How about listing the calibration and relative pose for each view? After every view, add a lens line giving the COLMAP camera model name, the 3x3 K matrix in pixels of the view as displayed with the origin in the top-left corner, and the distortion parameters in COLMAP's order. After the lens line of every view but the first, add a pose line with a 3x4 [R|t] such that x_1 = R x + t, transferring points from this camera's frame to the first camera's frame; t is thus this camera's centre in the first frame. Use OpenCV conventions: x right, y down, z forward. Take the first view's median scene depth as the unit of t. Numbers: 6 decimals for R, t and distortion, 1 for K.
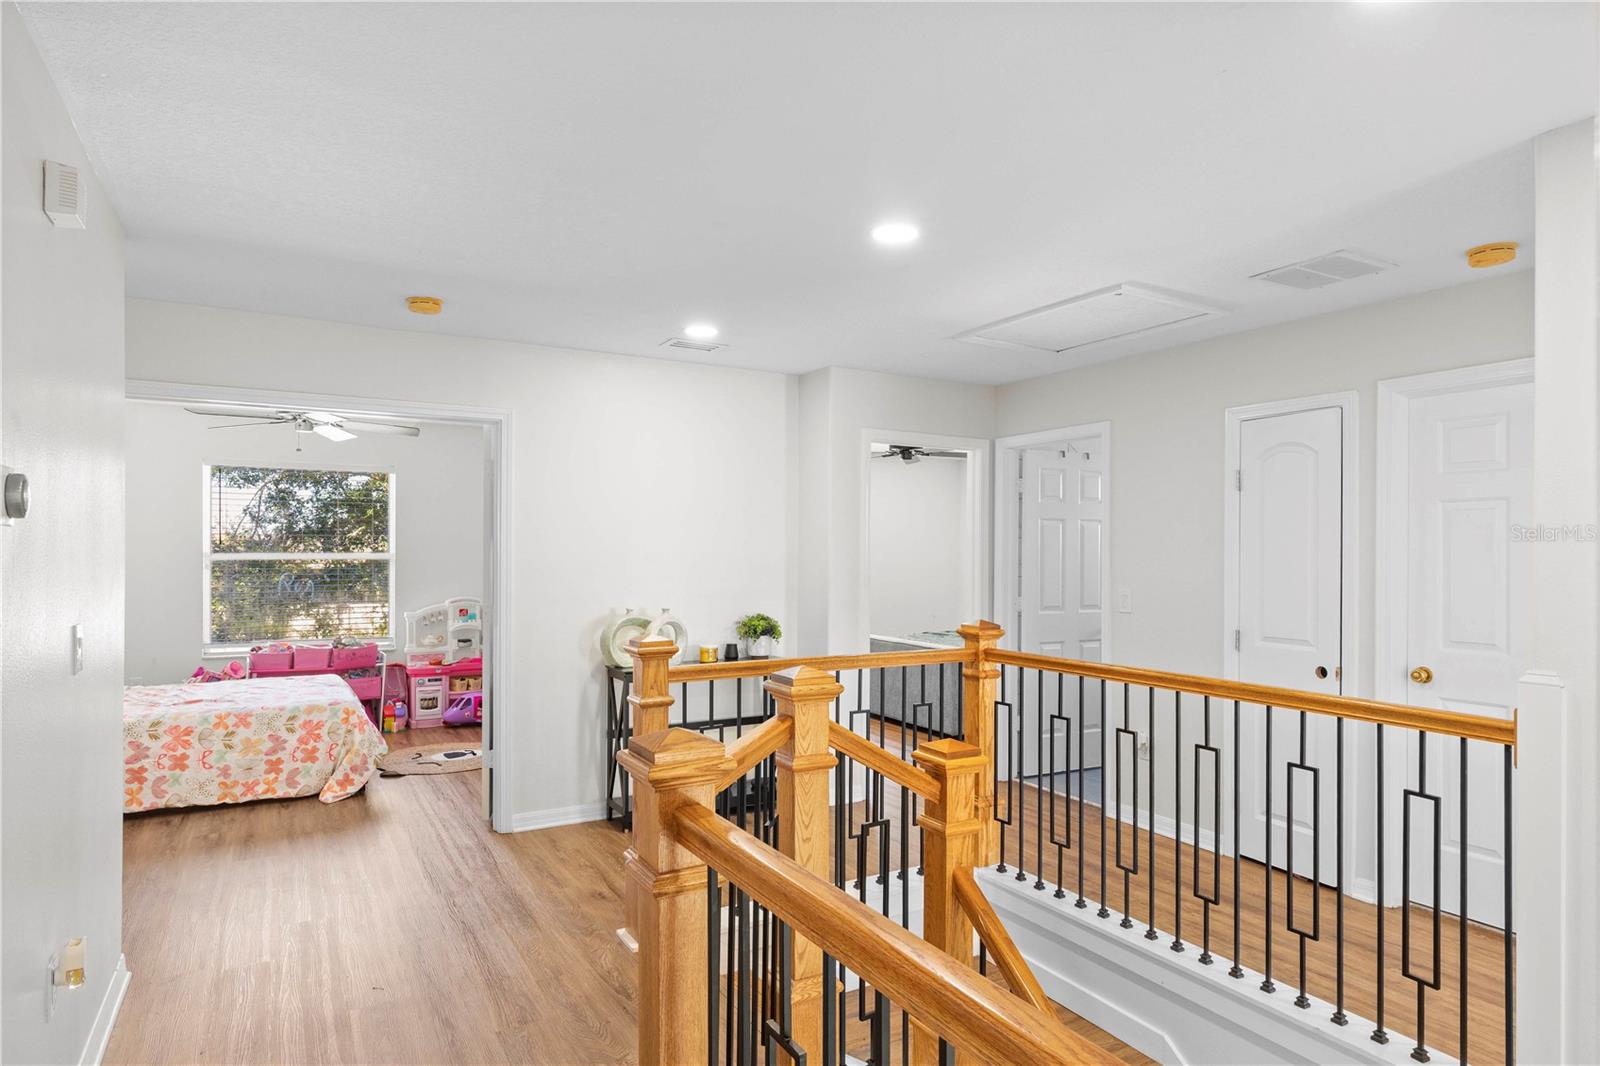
lens RADIAL K [[890.0, 0, 801.1], [0, 890.0, 551.0], [0, 0, 1]] dist [-0.000786, -0.000657]
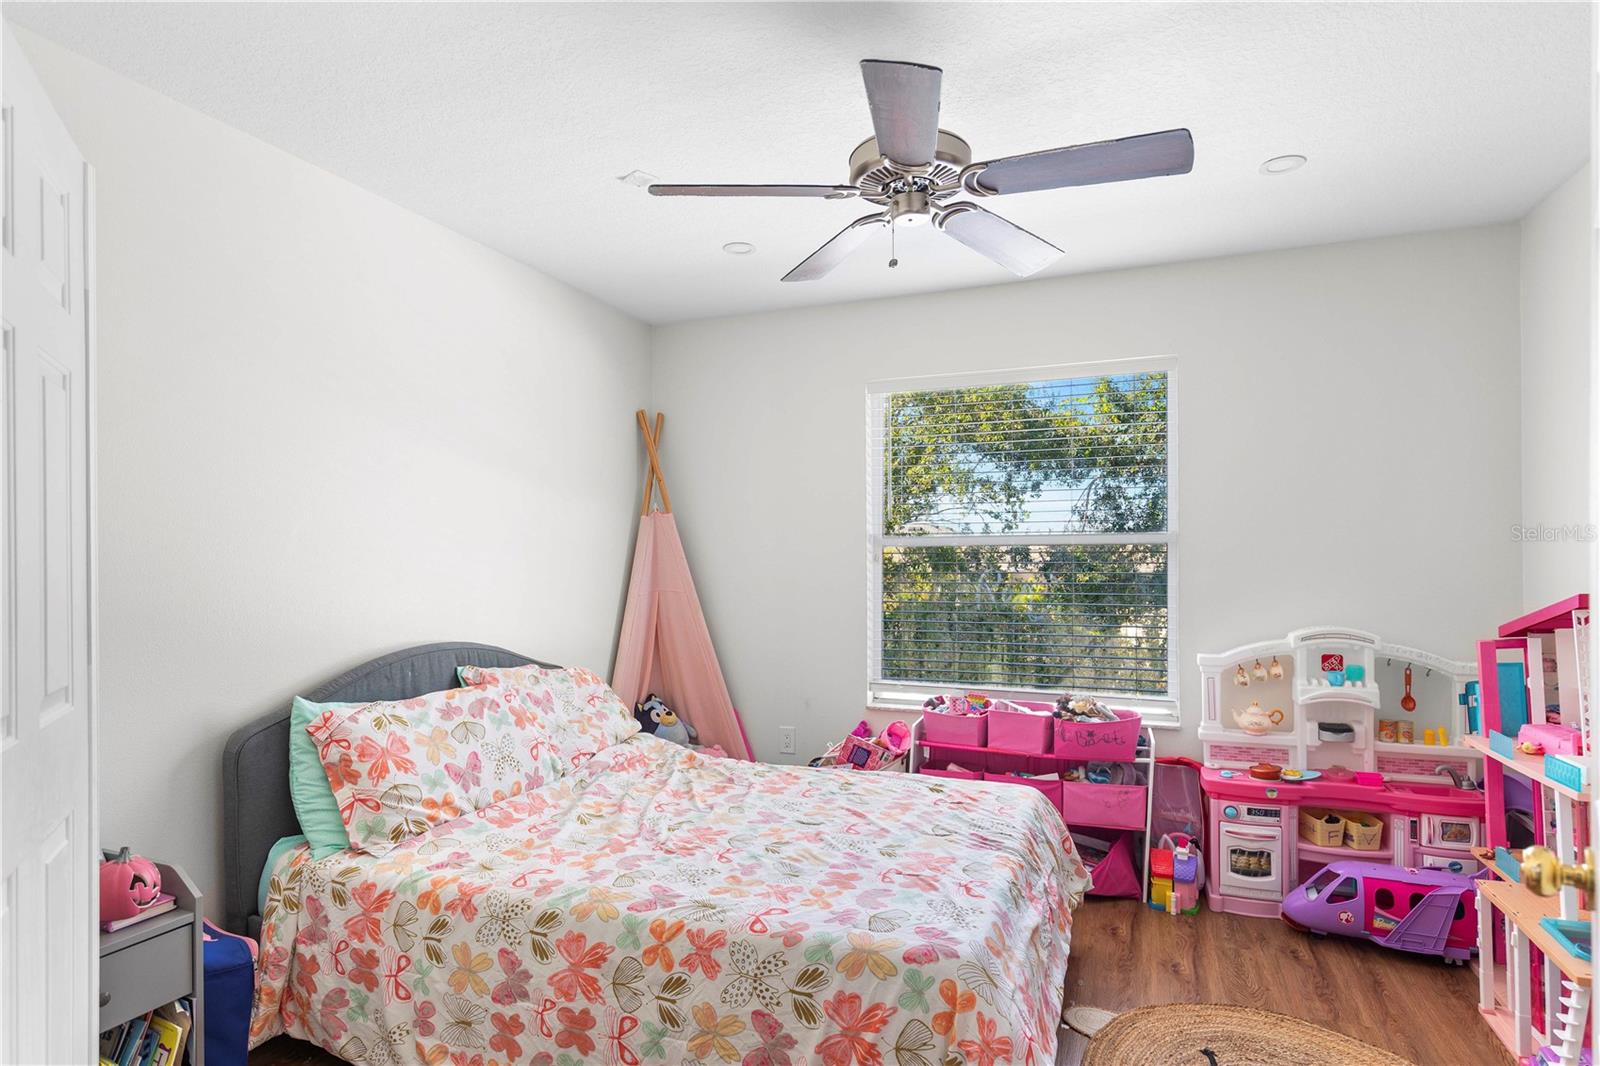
lens RADIAL K [[857.6, 0, 809.1], [0, 857.6, 559.9], [0, 0, 1]] dist [0.005850, -0.000624]
pose [[0.622165, -0.004266, -0.782875, -0.221864], [0.007758, 0.999970, 0.000717, 0.017169], [0.782848, -0.006520, 0.622179, 0.570638]]
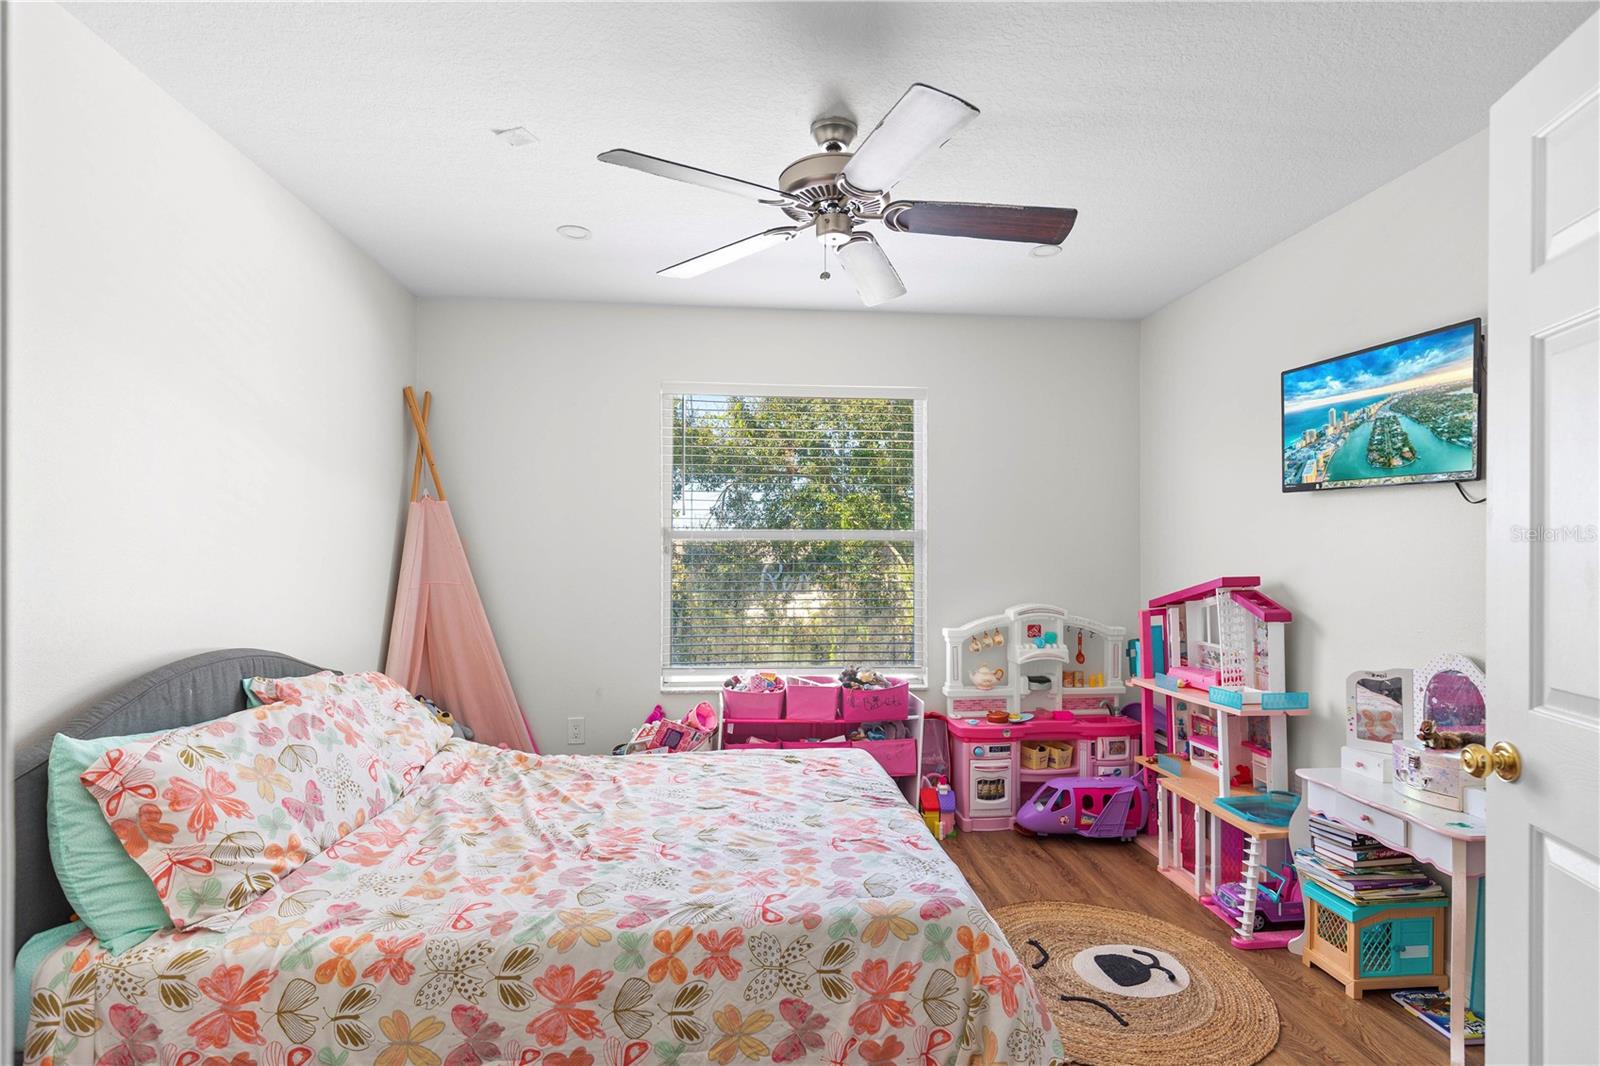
lens RADIAL K [[762.0, 0, 809.2], [0, 762.0, 551.5], [0, 0, 1]] dist [0.000134, 0.000981]
pose [[0.908989, -0.000526, -0.416819, -0.327000], [0.000755, 1.000000, 0.000384, 0.017746], [0.416819, -0.000664, 0.908989, 0.515392]]
